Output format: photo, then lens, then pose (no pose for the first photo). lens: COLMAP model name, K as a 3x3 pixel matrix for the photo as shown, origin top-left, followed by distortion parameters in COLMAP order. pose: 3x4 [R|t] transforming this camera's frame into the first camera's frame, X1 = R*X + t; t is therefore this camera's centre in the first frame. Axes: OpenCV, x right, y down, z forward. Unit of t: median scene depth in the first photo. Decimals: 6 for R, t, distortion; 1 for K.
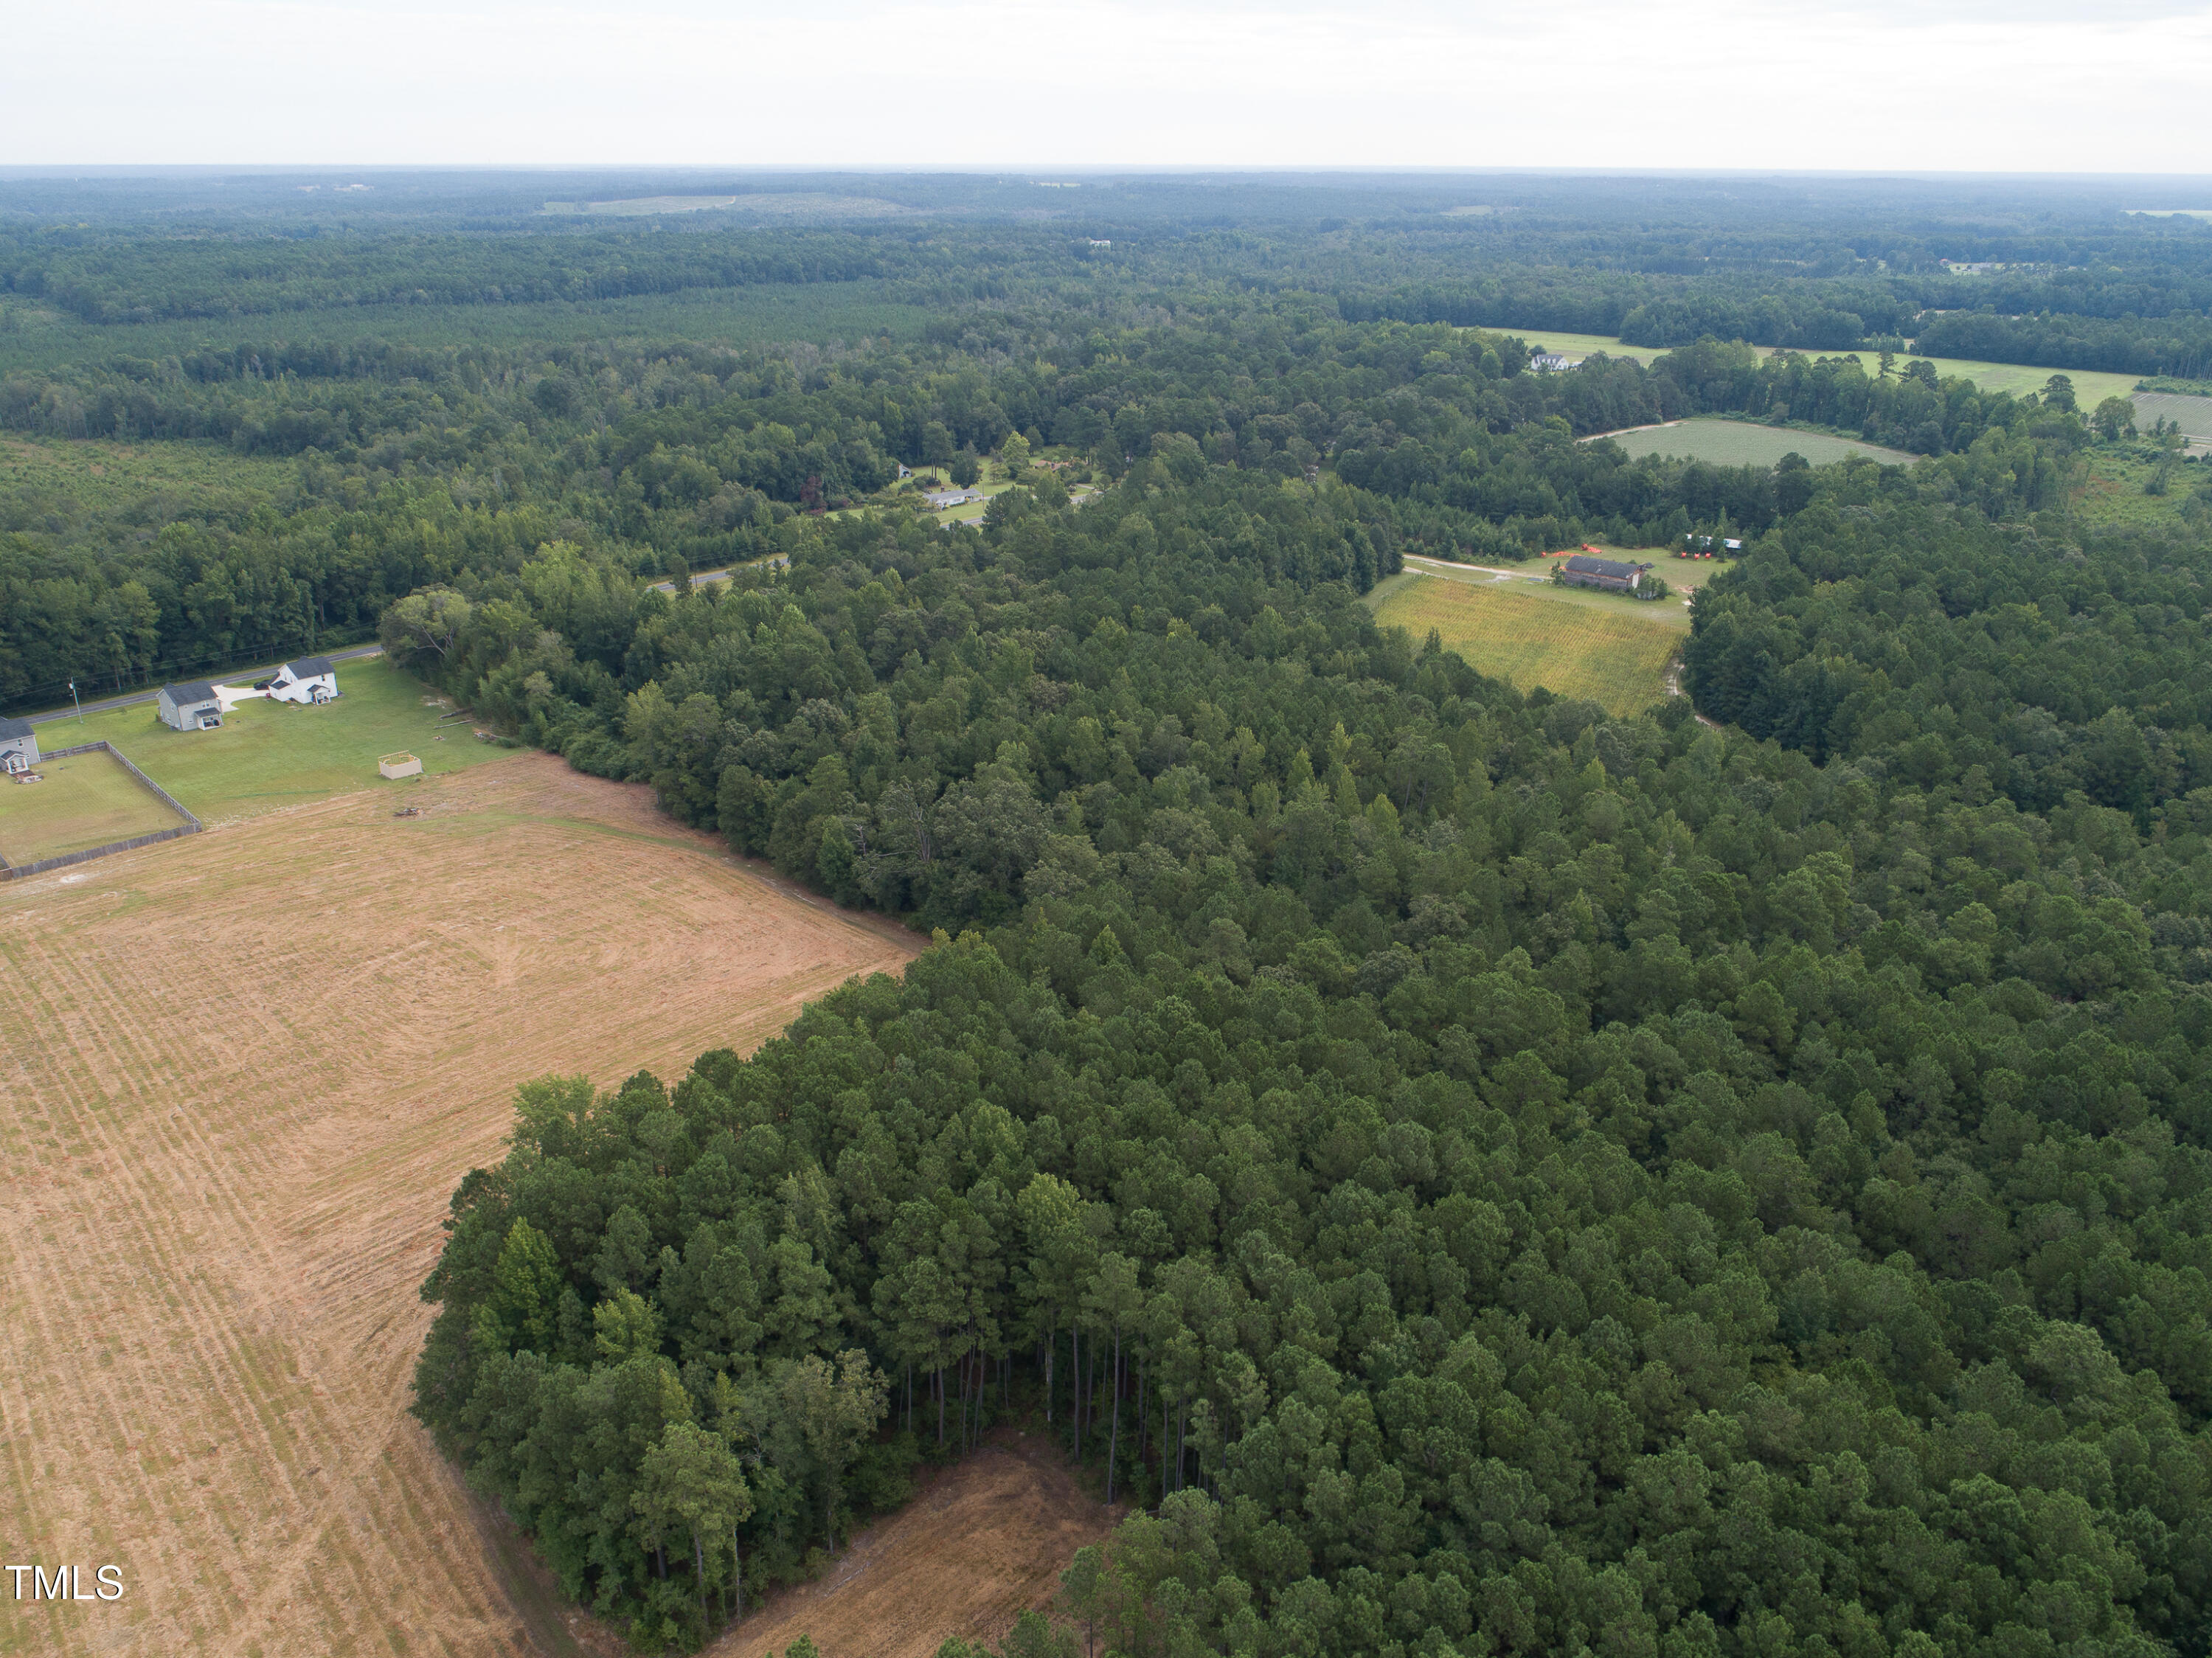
lens RADIAL K [[1680.9, 0, 1101.2], [0, 1680.9, 839.1], [0, 0, 1]] dist [-0.021642, 0.012702]
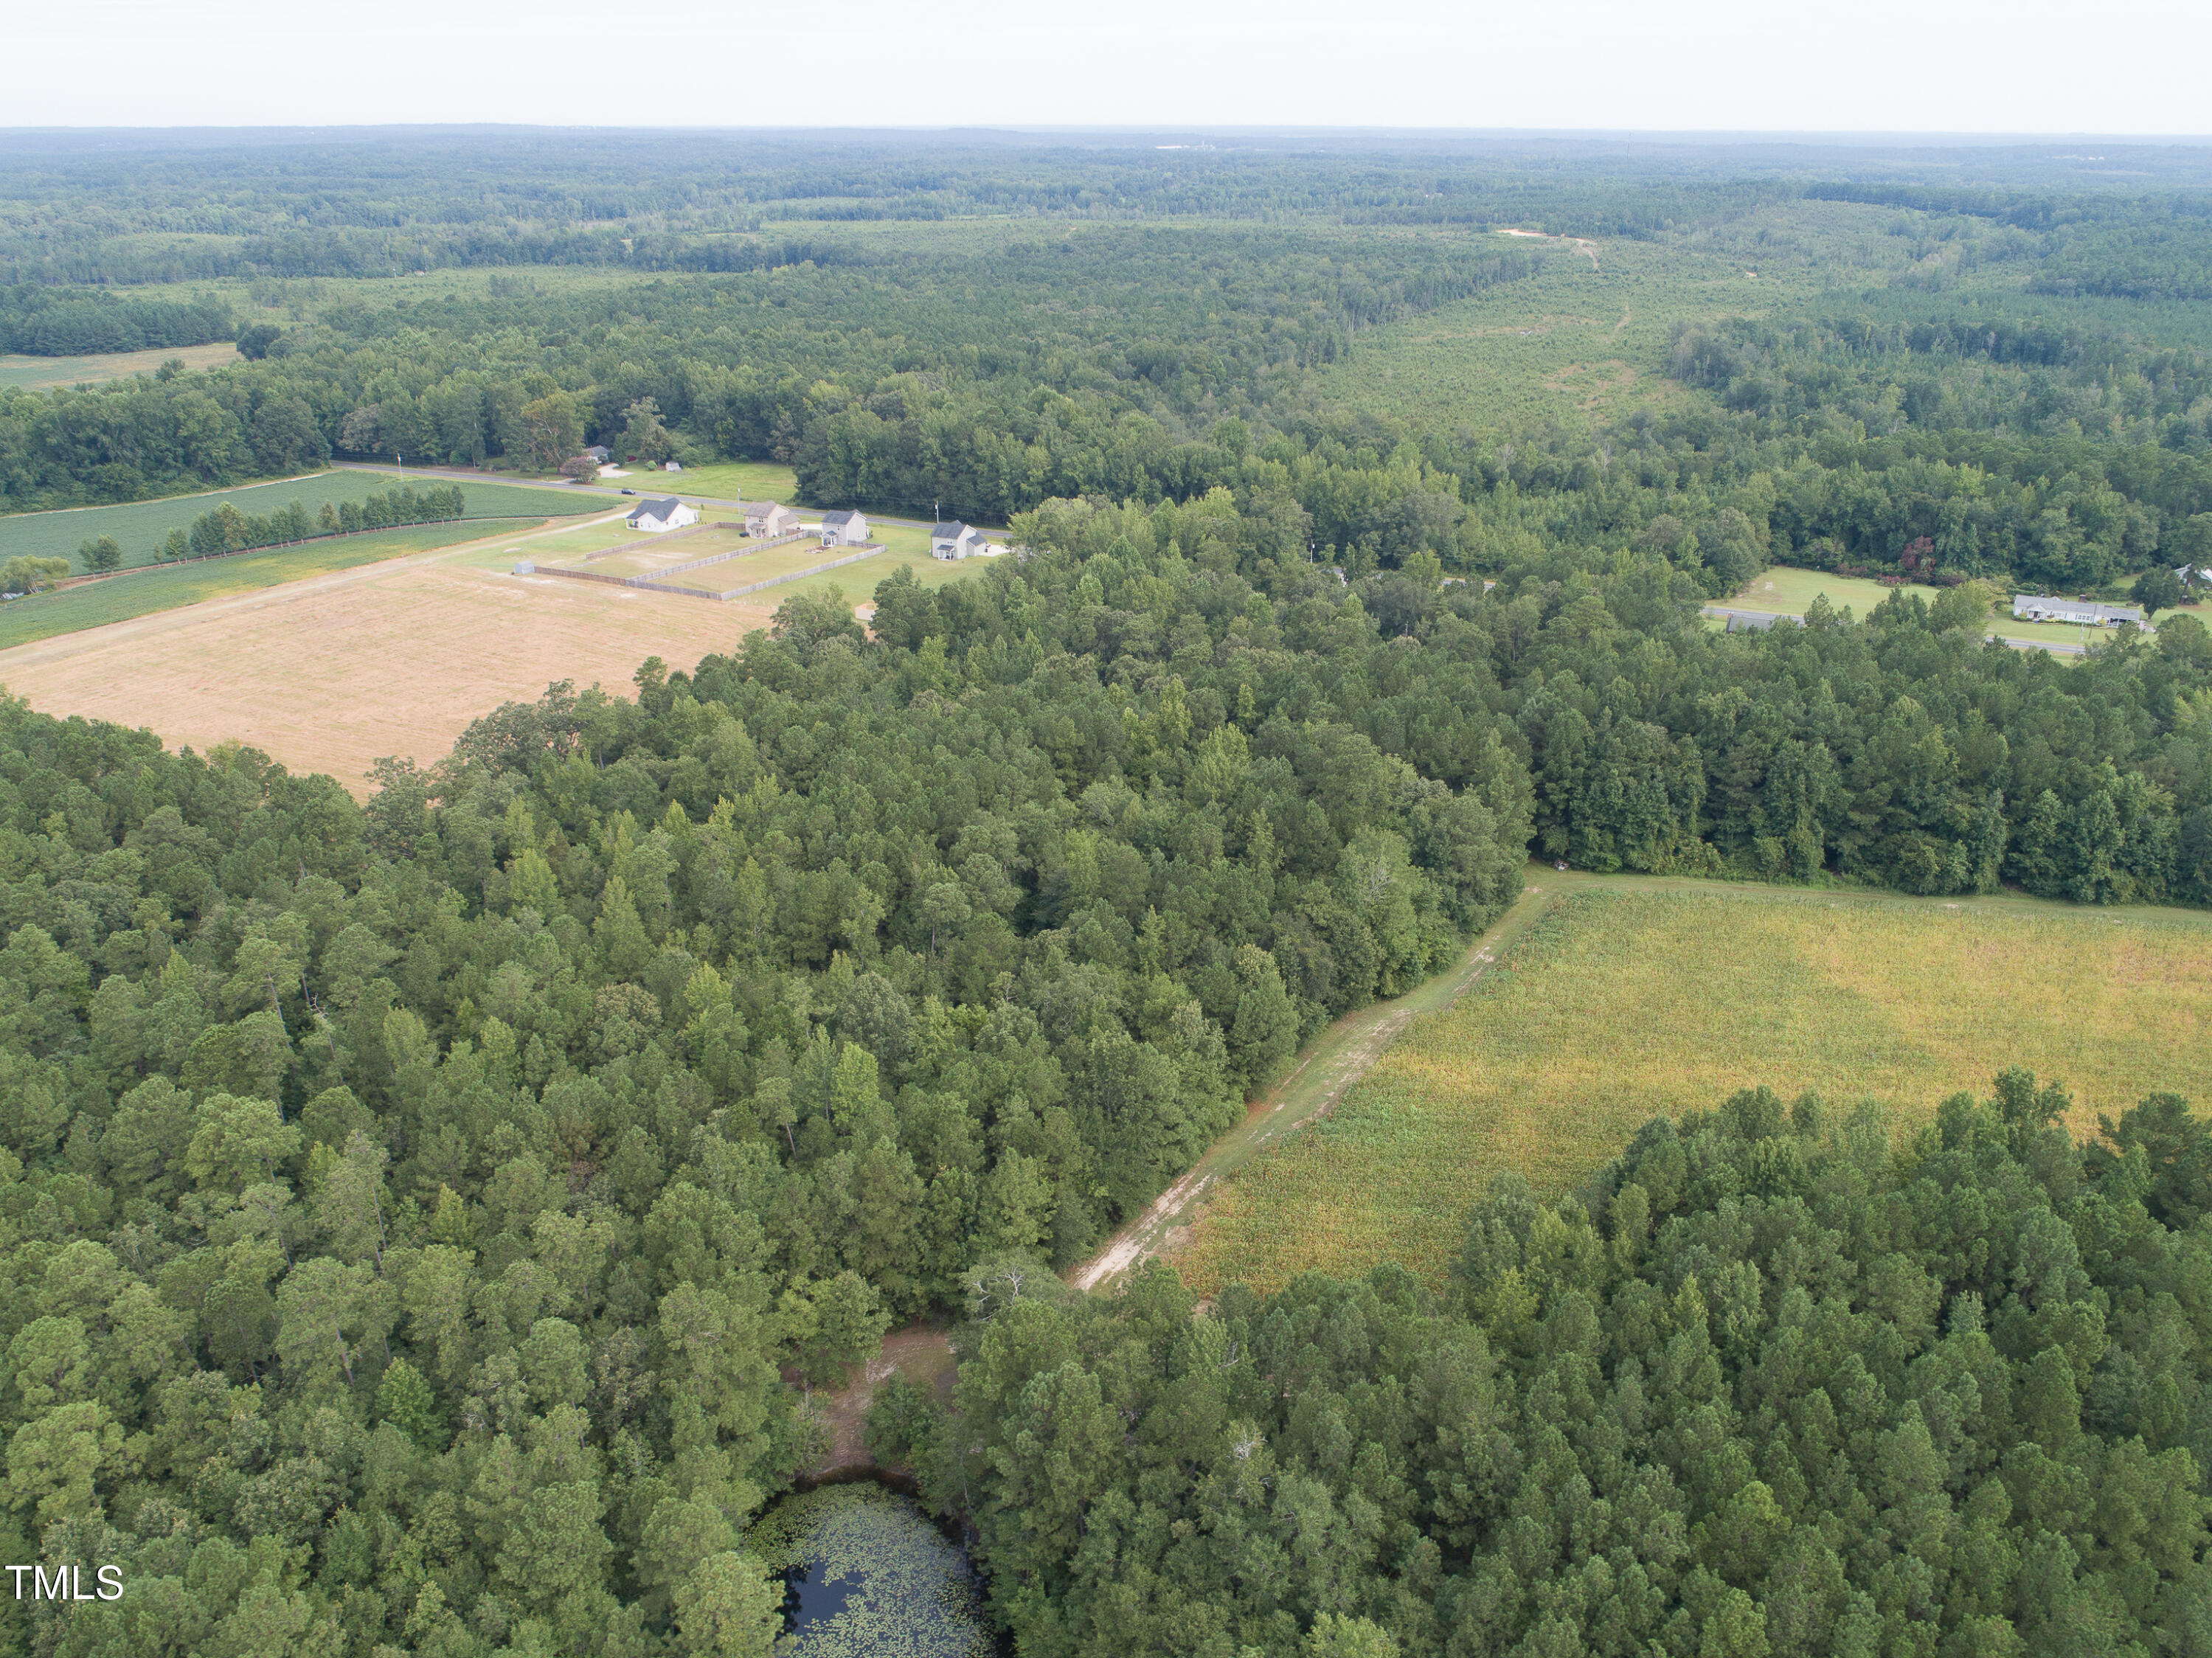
lens RADIAL K [[1680.9, 0, 1103.5], [0, 1680.9, 830.7], [0, 0, 1]] dist [-0.021642, 0.012702]
pose [[0.302702, 0.370431, -0.878153, 0.594341], [-0.361422, 0.897175, 0.253872, -0.212029], [0.881899, 0.240536, 0.405459, 0.542590]]
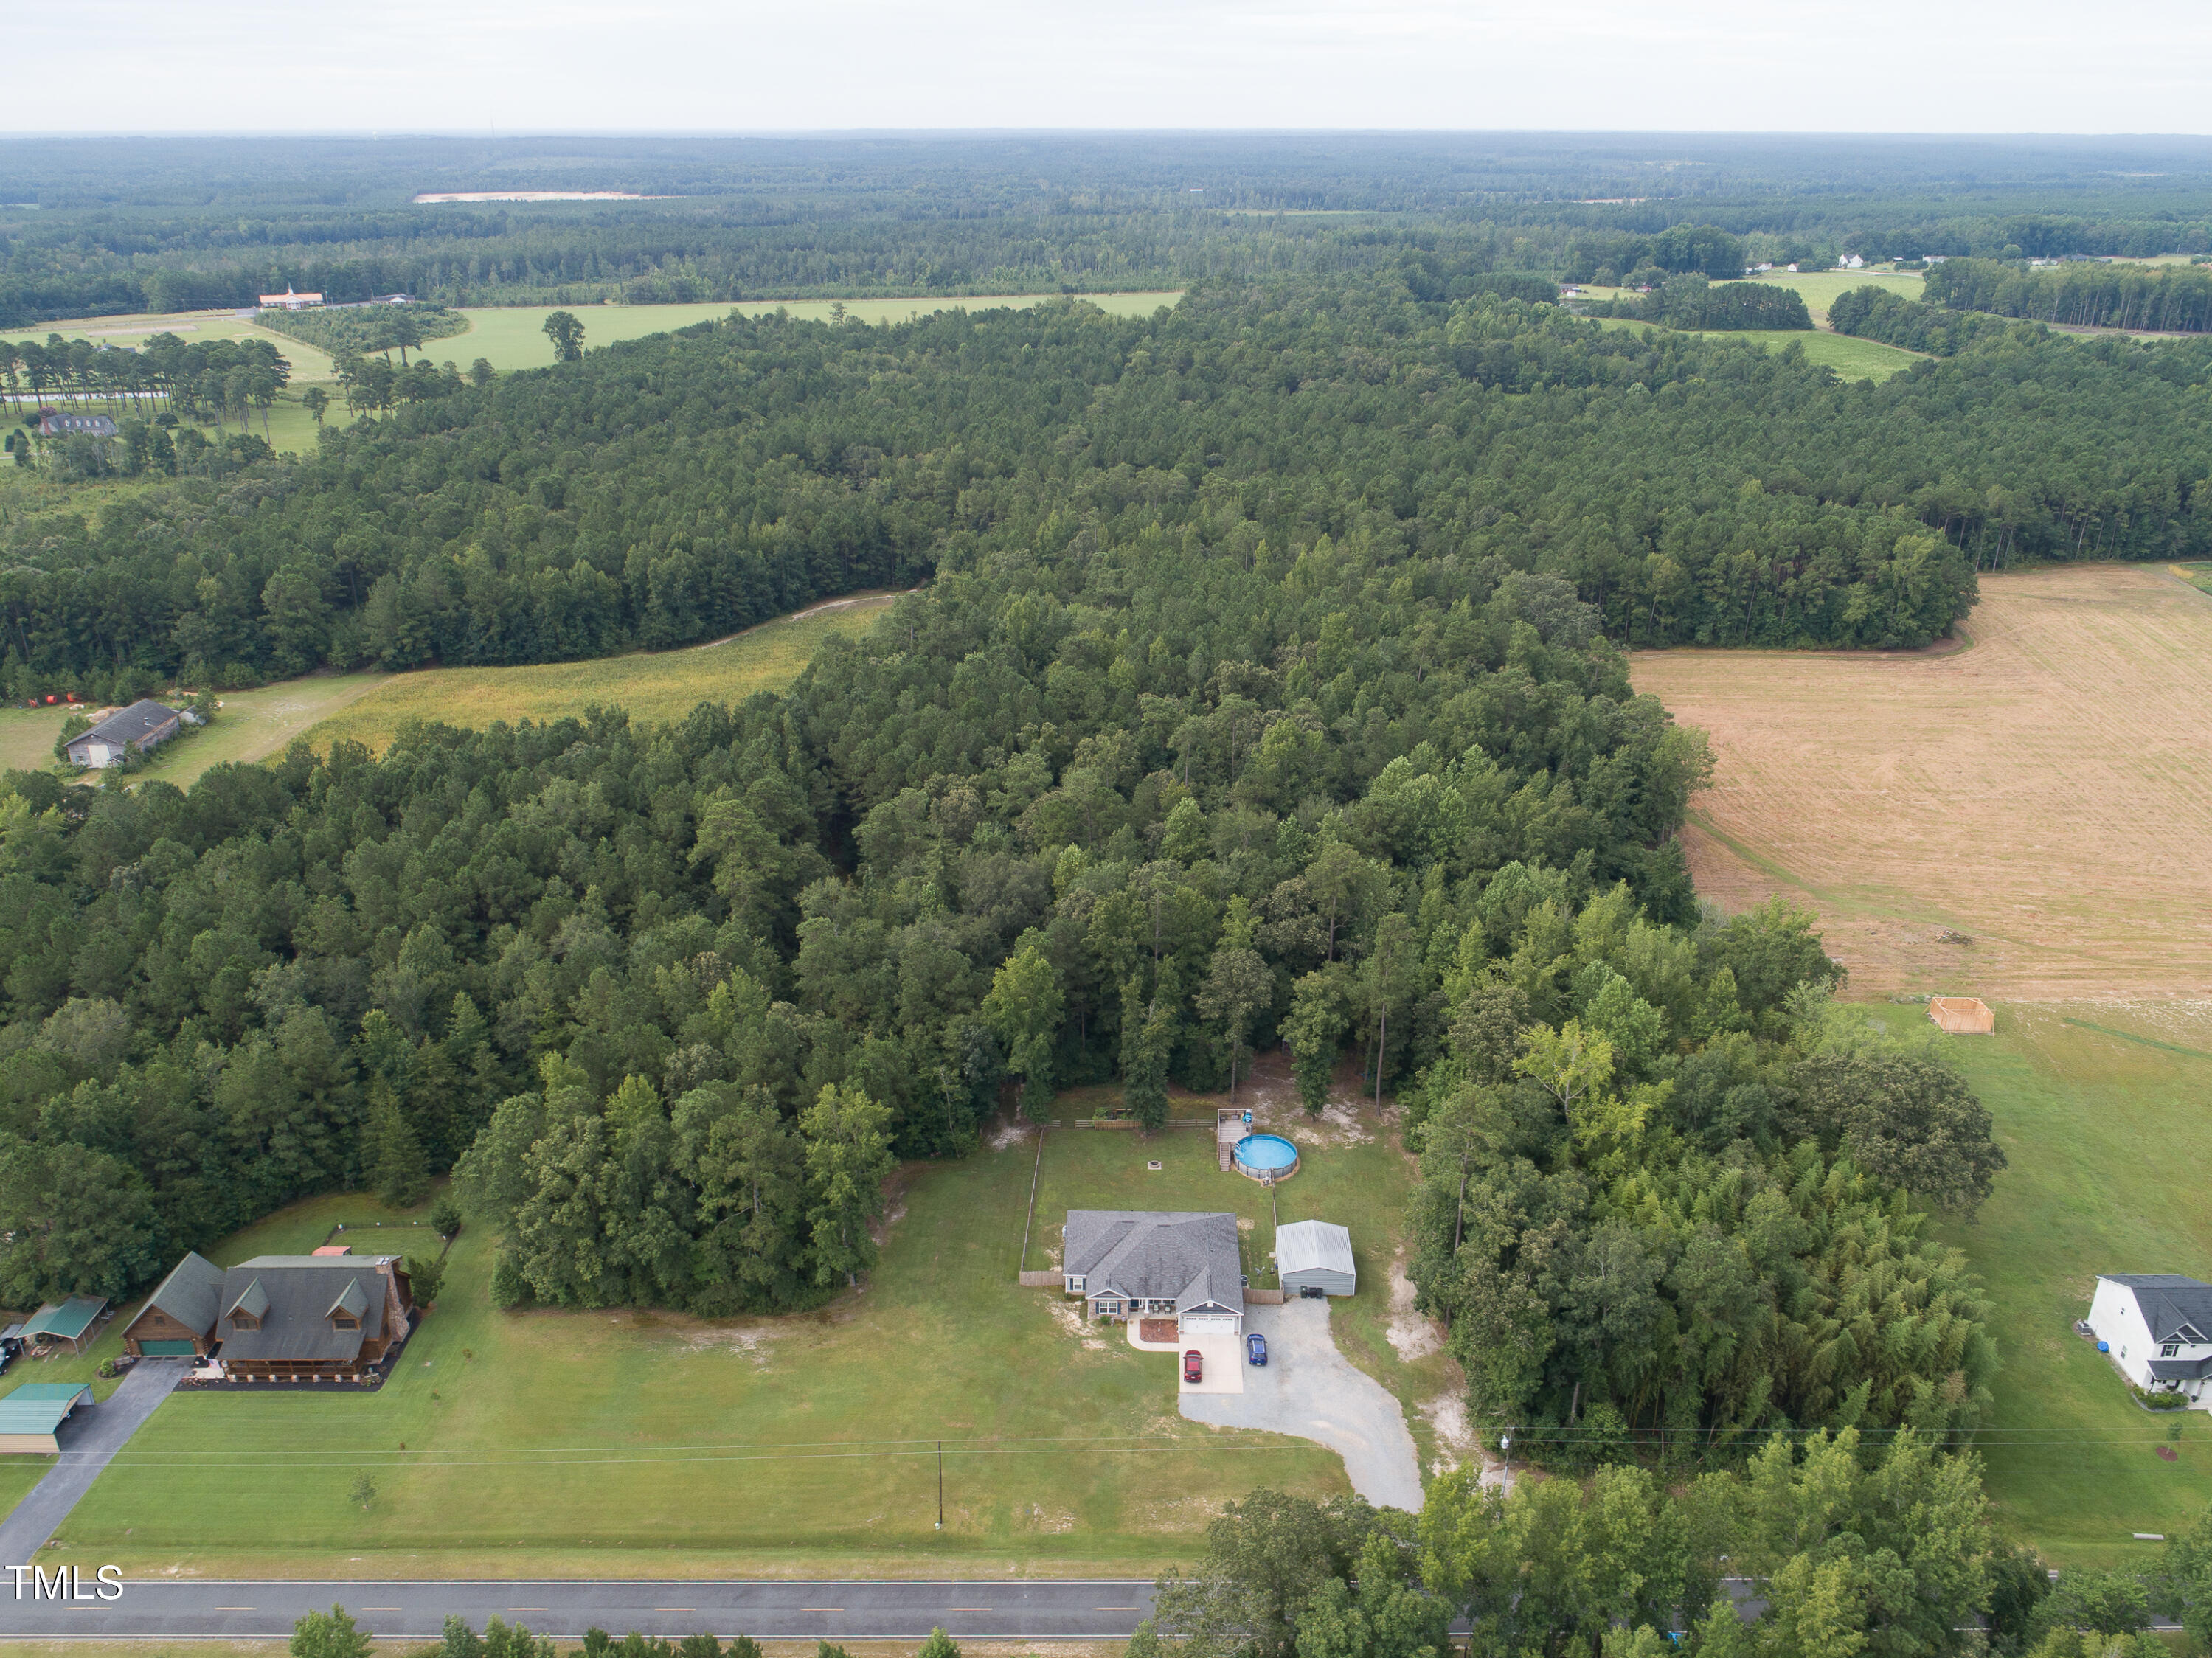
lens RADIAL K [[1680.9, 0, 1104.3], [0, 1680.9, 834.6], [0, 0, 1]] dist [-0.021642, 0.012702]
pose [[-0.673964, -0.295227, 0.677210, -0.489821], [0.274727, 0.750781, 0.600710, -0.477552], [-0.685783, 0.590905, -0.424892, 1.168118]]
